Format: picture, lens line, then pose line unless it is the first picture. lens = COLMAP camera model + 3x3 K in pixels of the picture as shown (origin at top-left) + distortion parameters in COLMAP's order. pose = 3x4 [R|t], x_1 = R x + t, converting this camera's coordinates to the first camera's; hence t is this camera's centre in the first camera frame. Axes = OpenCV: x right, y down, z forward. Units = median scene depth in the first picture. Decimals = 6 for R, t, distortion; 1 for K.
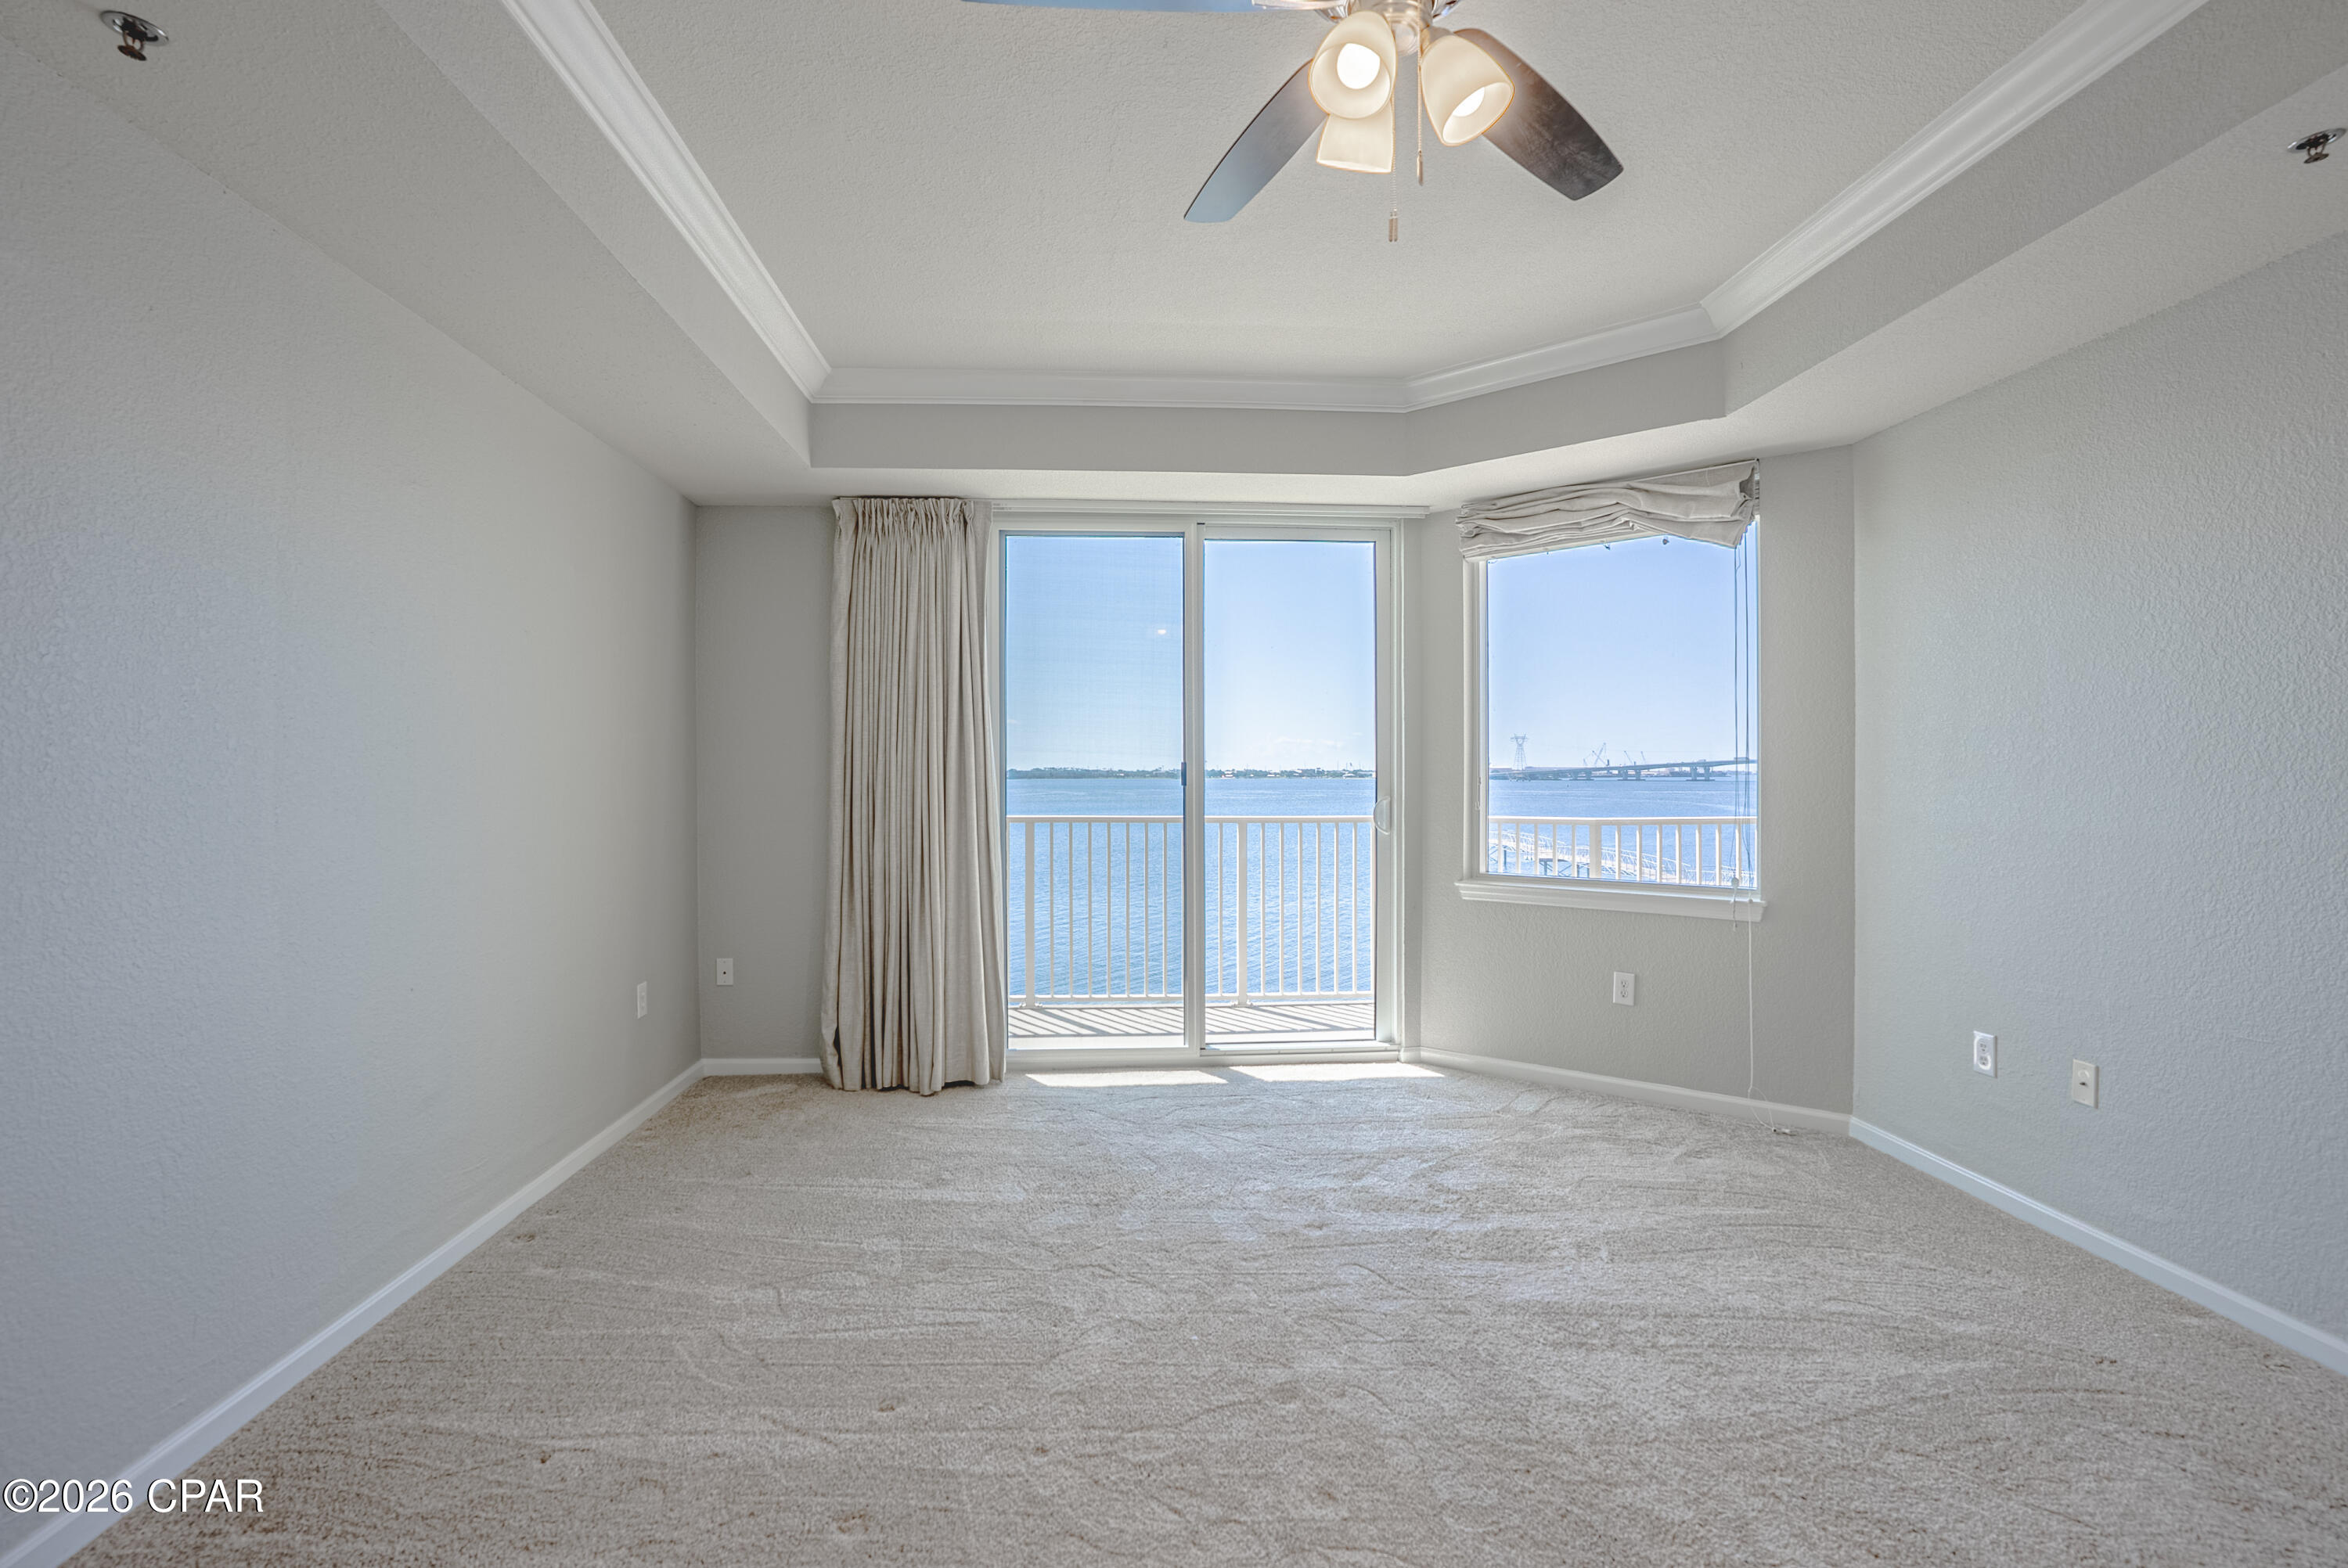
lens RADIAL K [[1113.5, 0, 1186.5], [0, 1113.5, 777.2], [0, 0, 1]] dist [-0.065274, 0.021650]
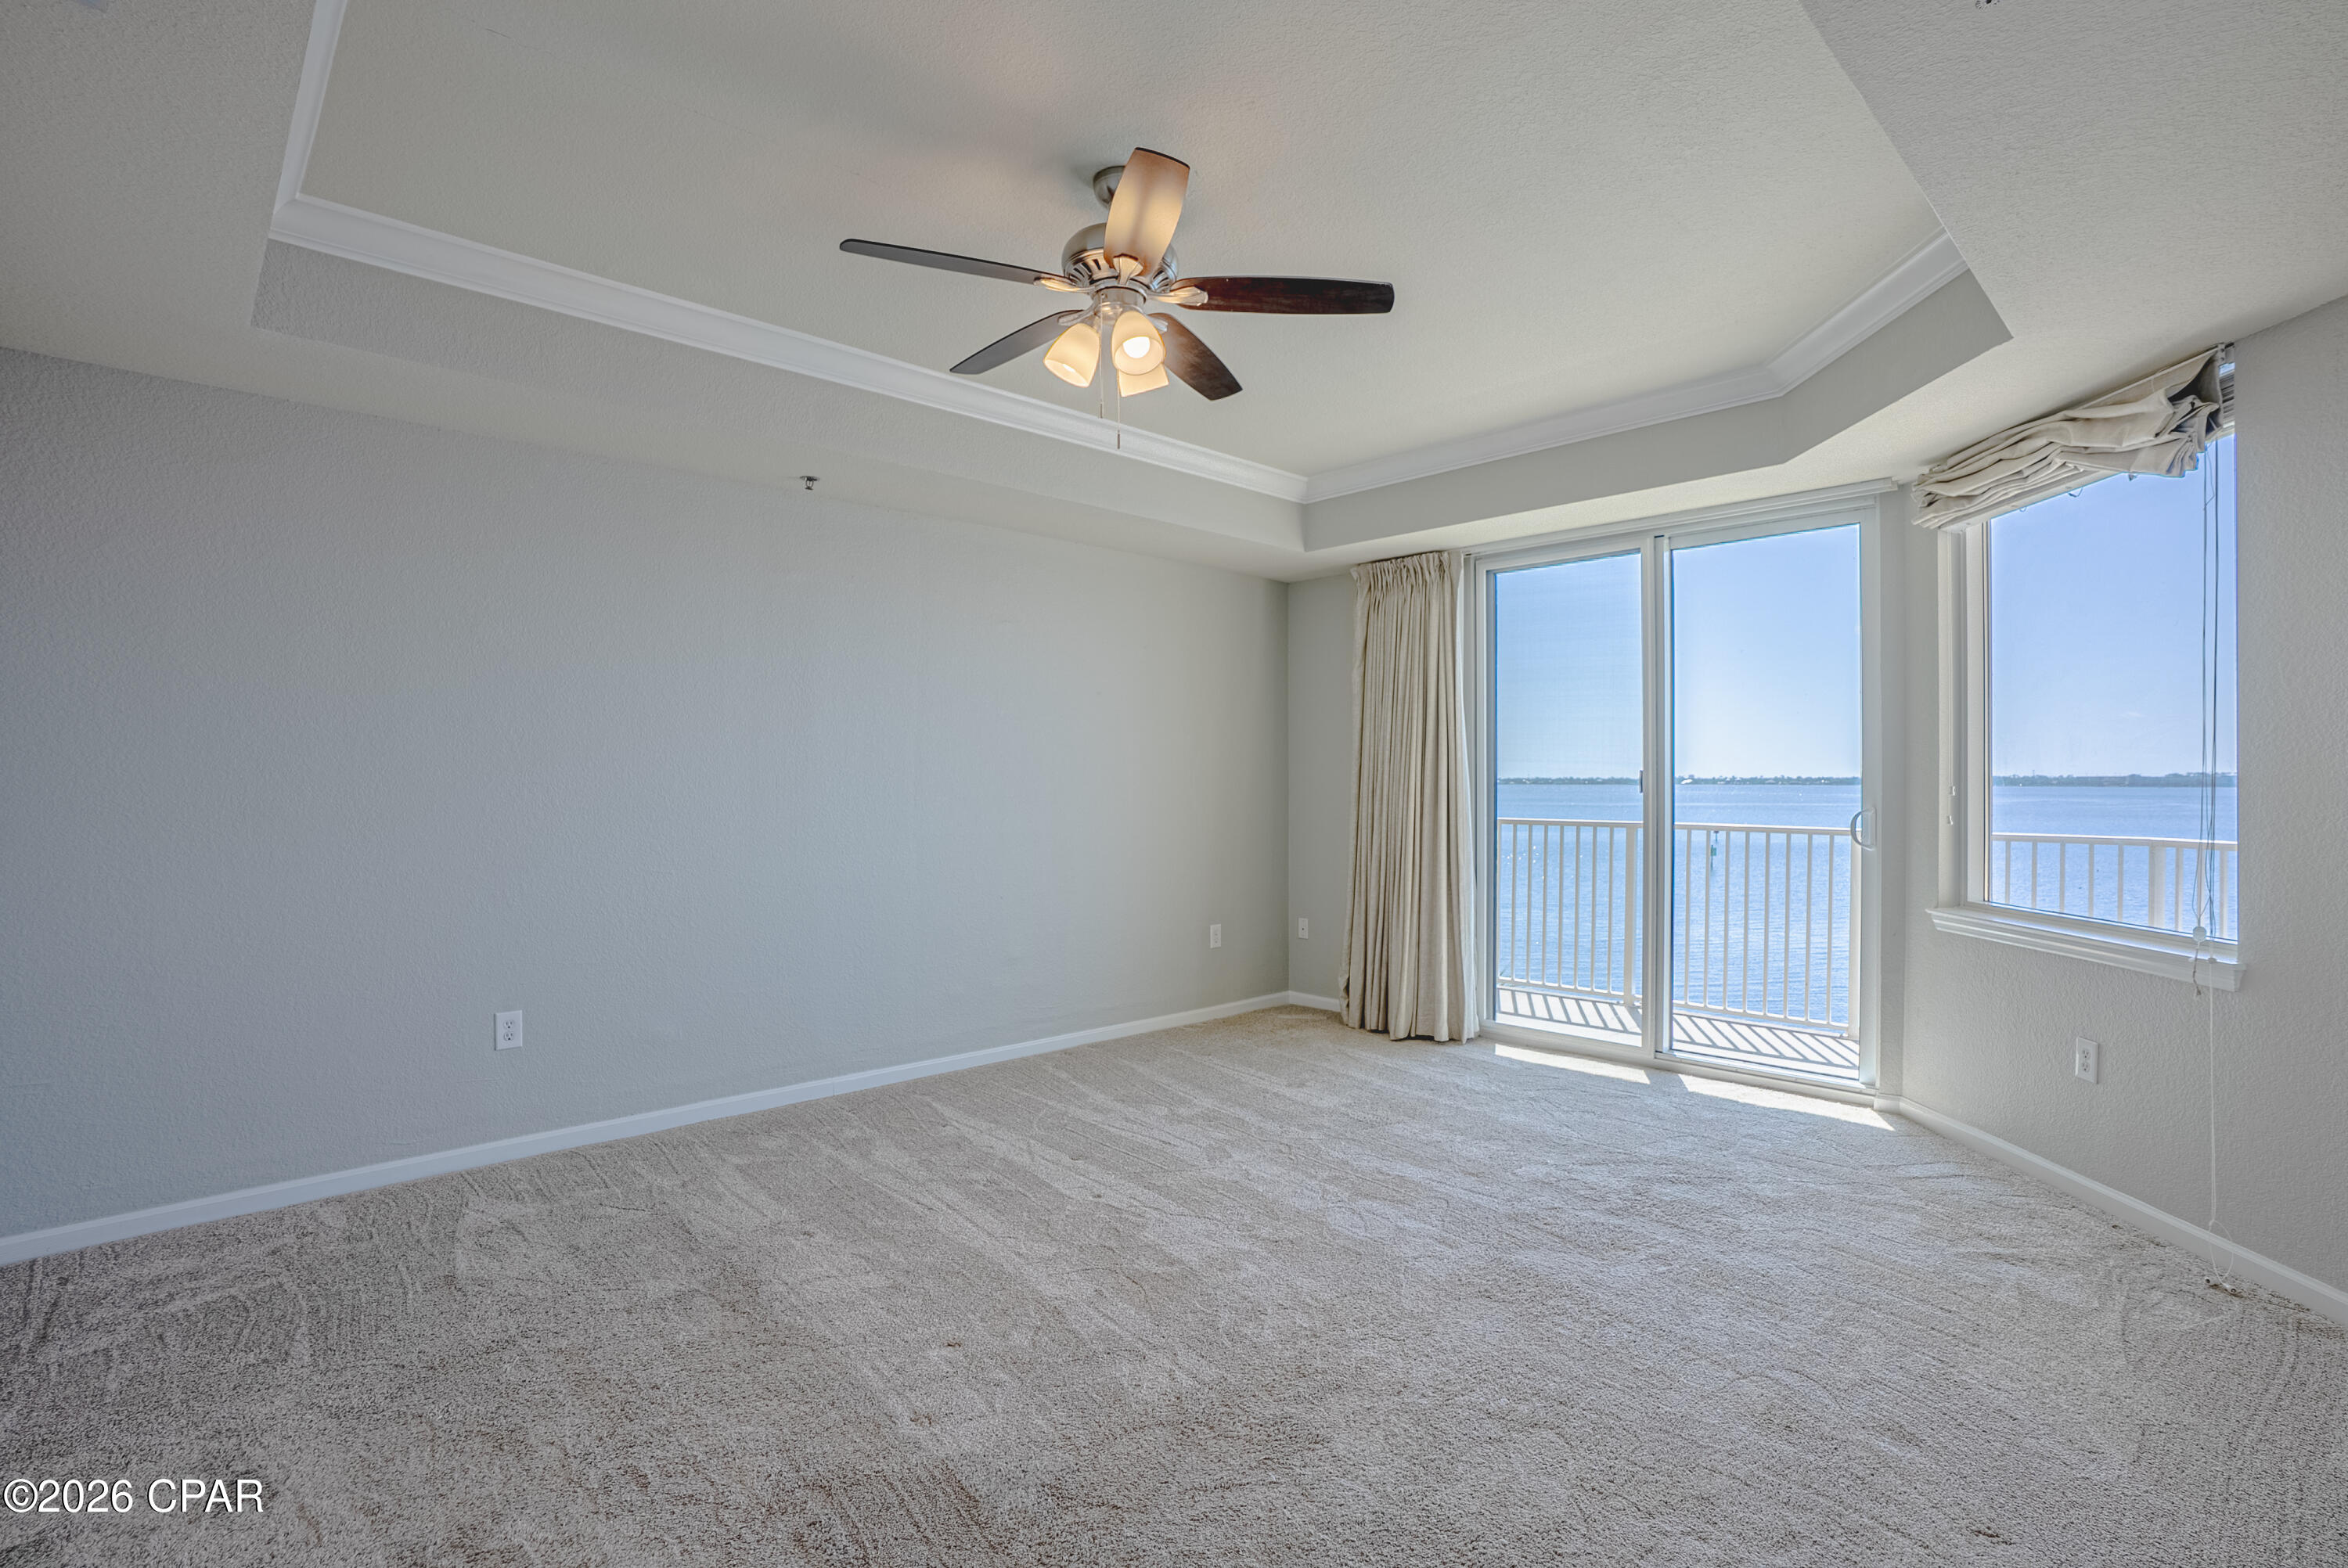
lens RADIAL K [[1113.5, 0, 1161.3], [0, 1113.5, 766.2], [0, 0, 1]] dist [-0.065274, 0.021650]
pose [[0.625319, -0.007388, -0.780334, 0.544245], [-0.004865, 0.999899, -0.013365, -0.001419], [0.780354, 0.012154, 0.625220, 0.015921]]
